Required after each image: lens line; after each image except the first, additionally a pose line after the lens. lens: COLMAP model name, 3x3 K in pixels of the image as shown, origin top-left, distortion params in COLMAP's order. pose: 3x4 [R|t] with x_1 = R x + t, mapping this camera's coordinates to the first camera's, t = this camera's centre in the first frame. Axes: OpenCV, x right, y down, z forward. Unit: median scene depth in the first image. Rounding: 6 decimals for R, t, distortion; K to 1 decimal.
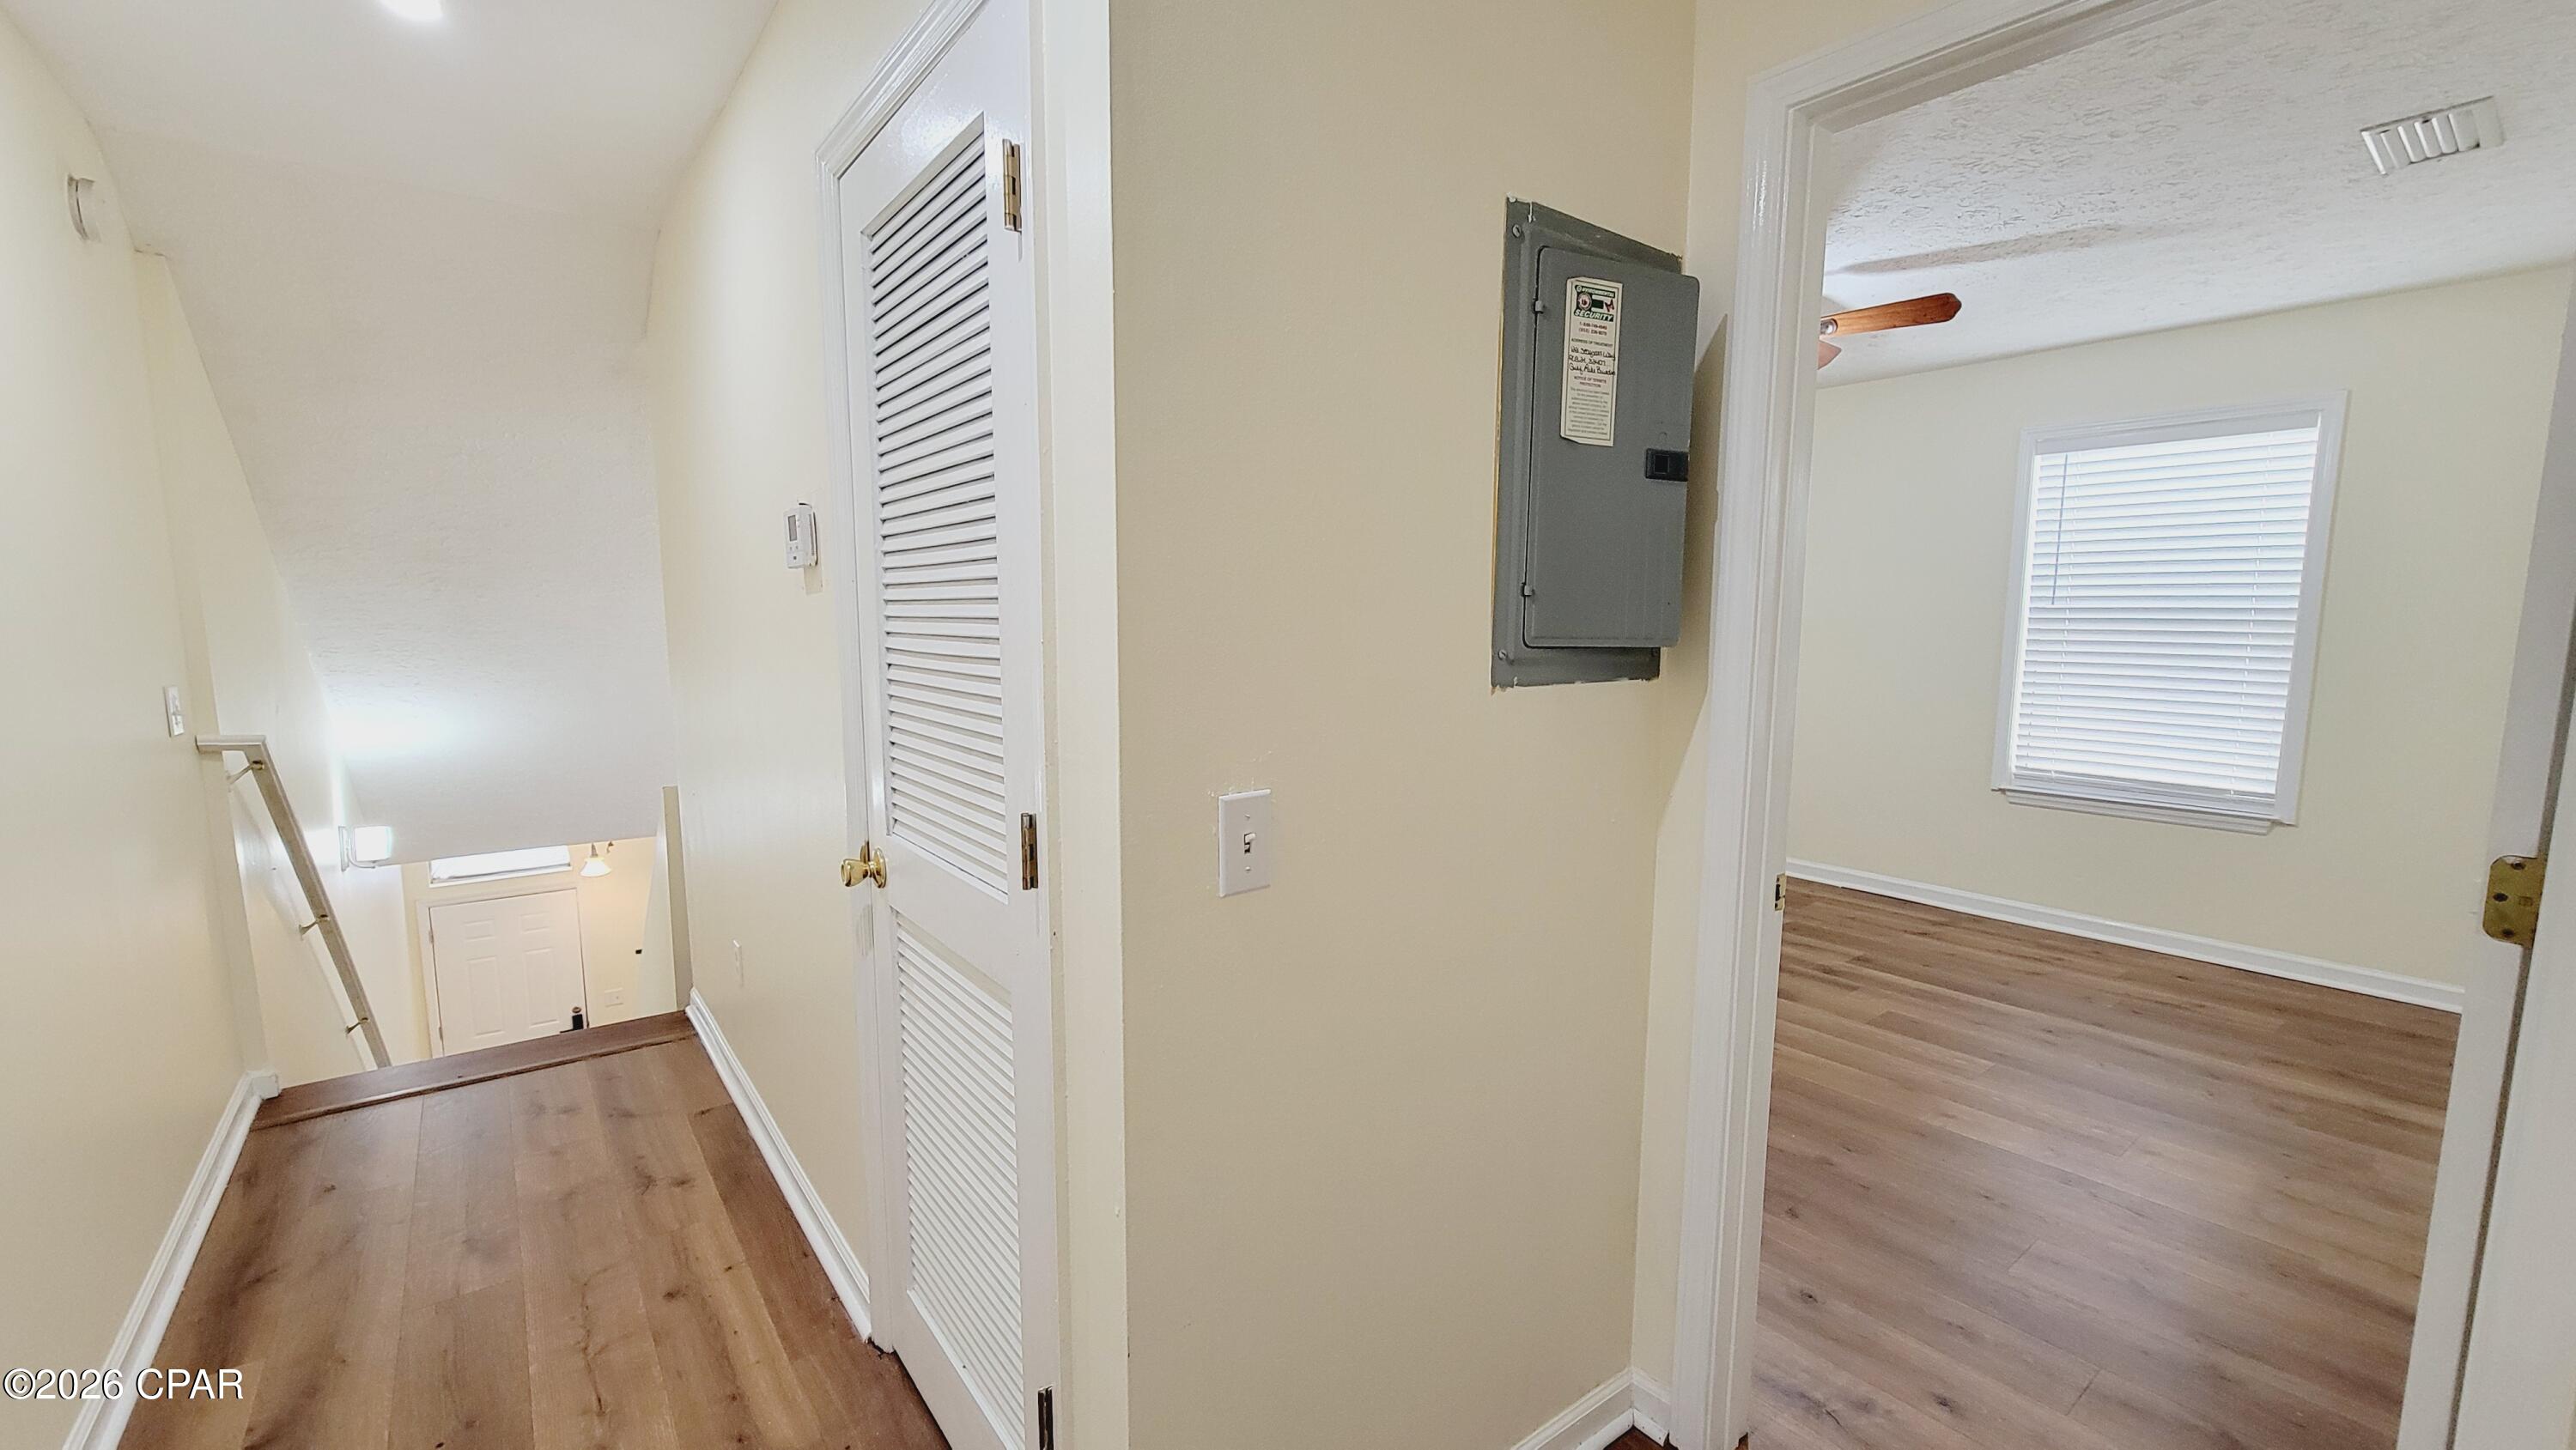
lens RADIAL K [[1055.5, 0, 1288.2], [0, 1055.5, 740.5], [0, 0, 1]] dist [0.009906, 0.000316]
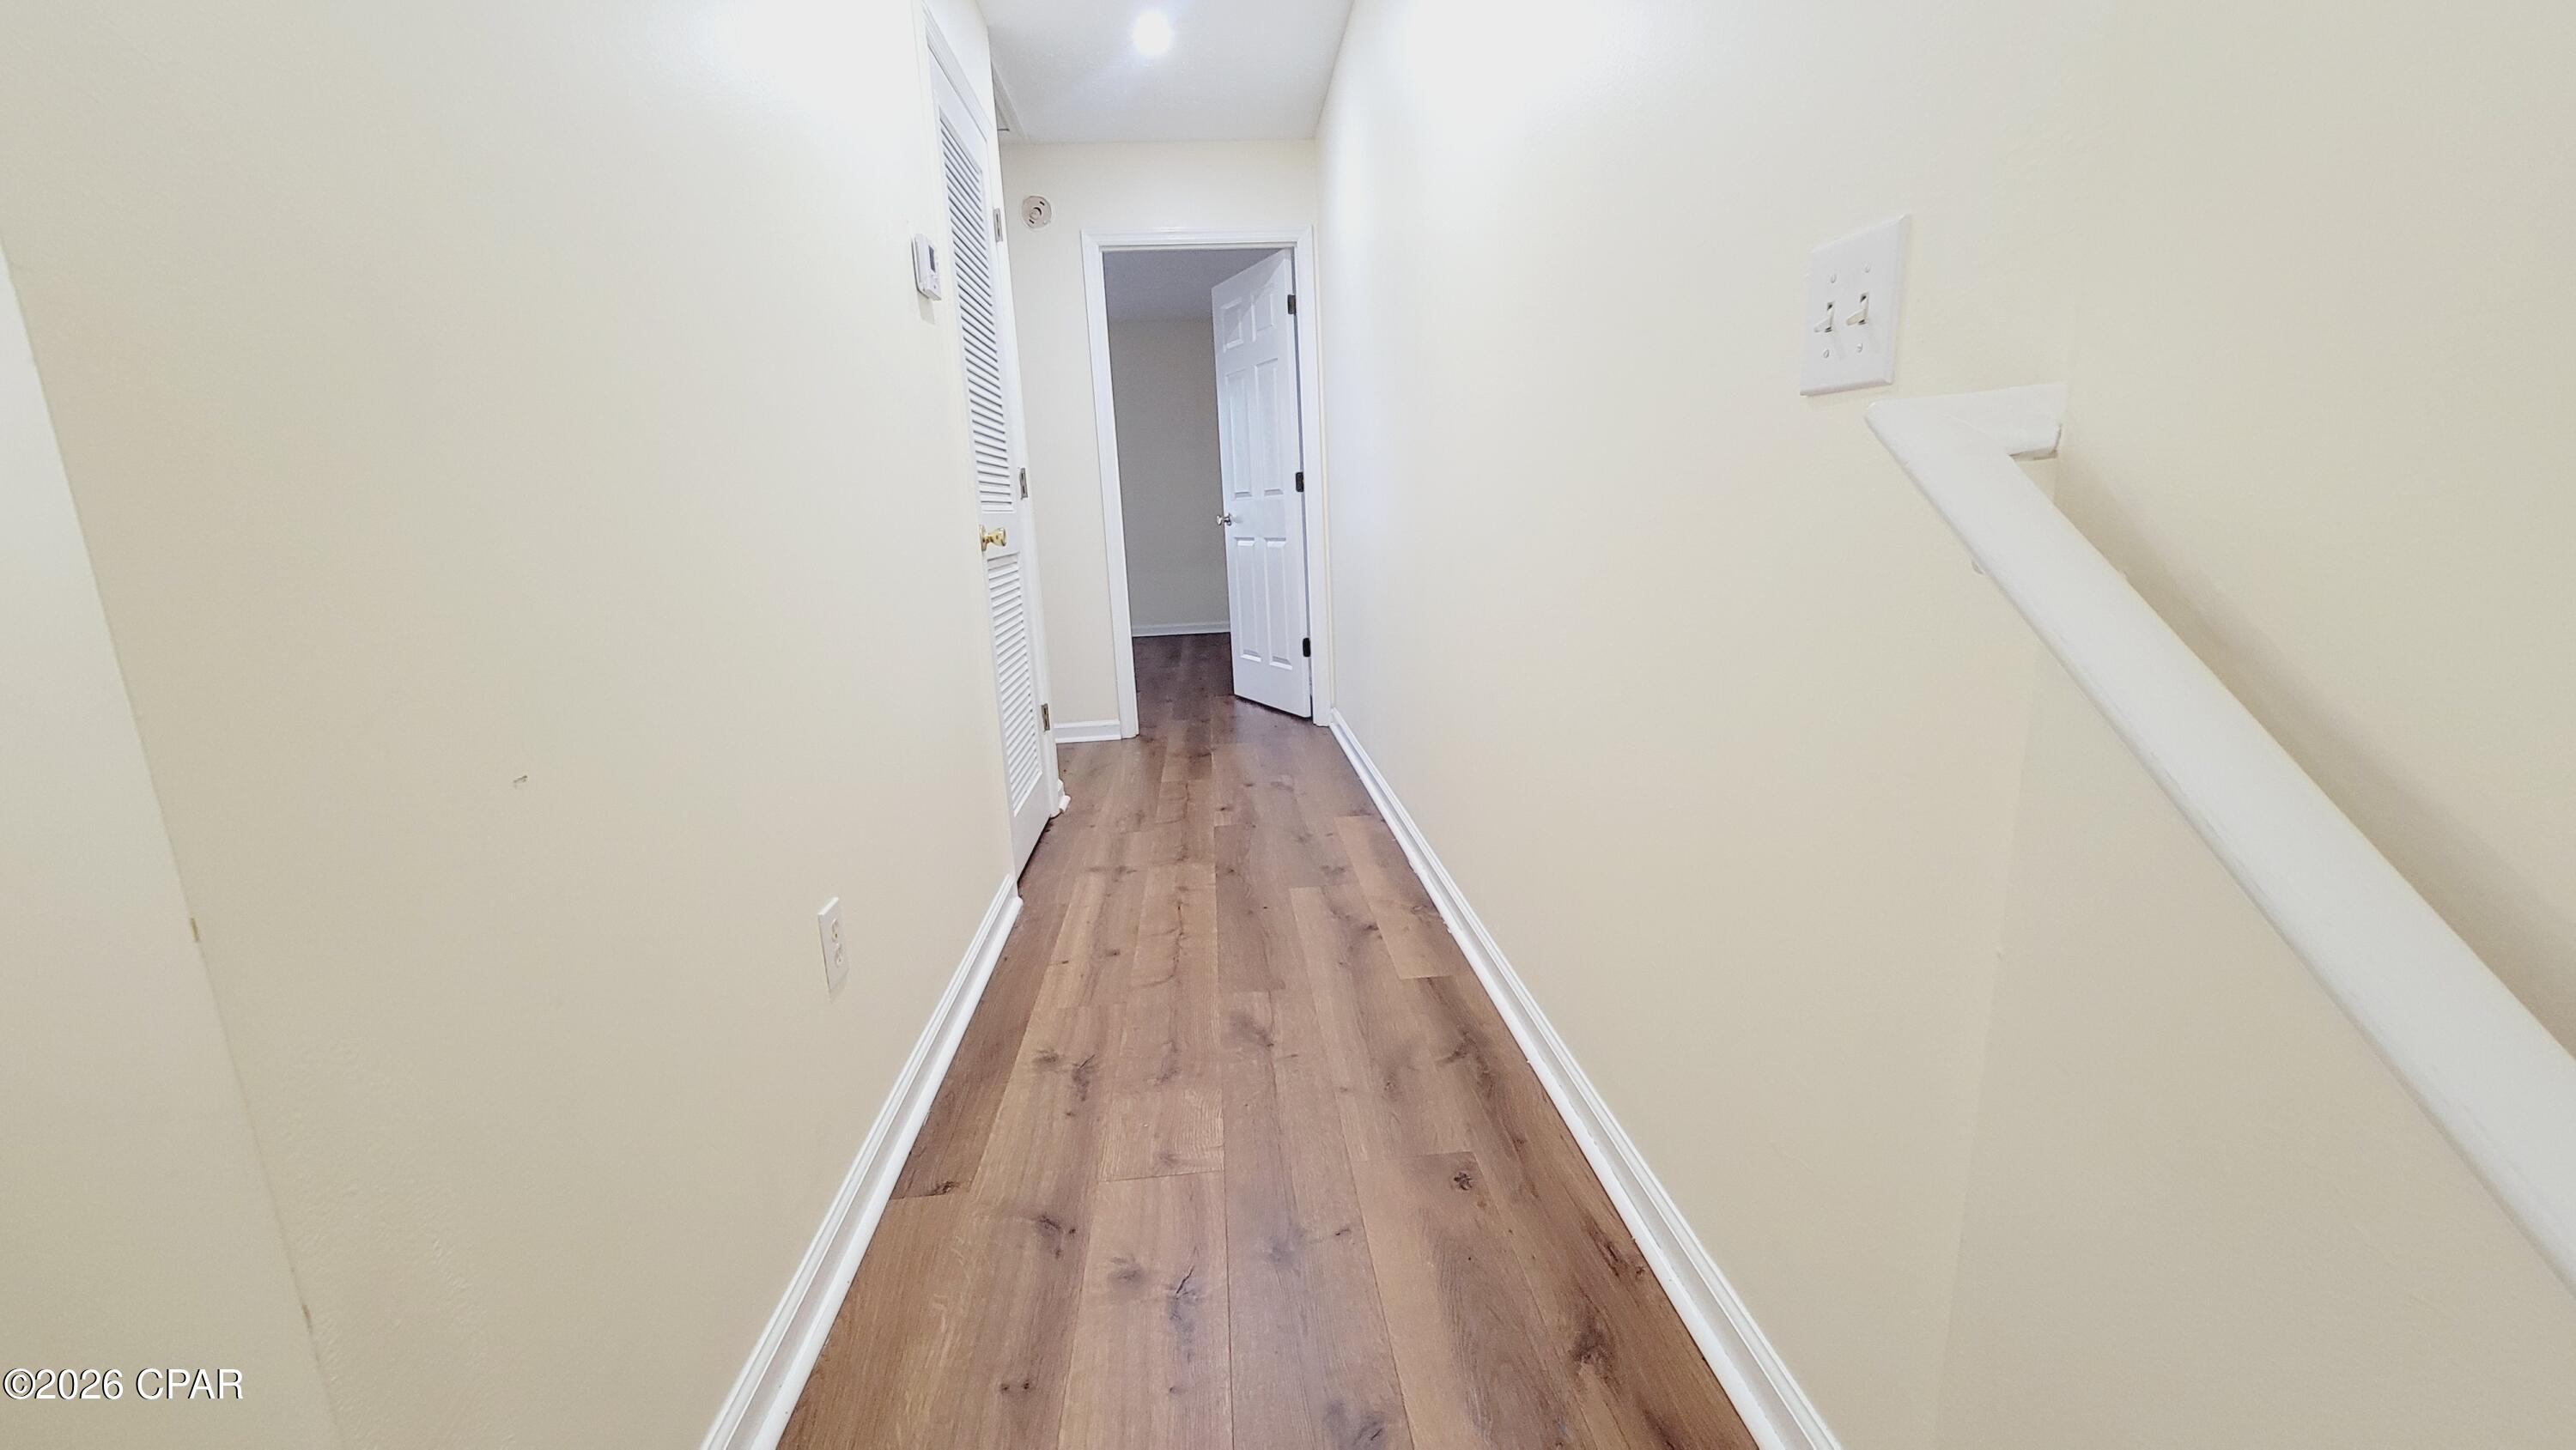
lens RADIAL K [[1055.5, 0, 1288.2], [0, 1055.5, 740.5], [0, 0, 1]] dist [0.009906, 0.000316]
pose [[-0.839879, -0.082017, 0.536541, -0.760172], [0.104909, 0.945347, 0.308728, -0.011582], [-0.532539, 0.315583, -0.785373, 0.985907]]
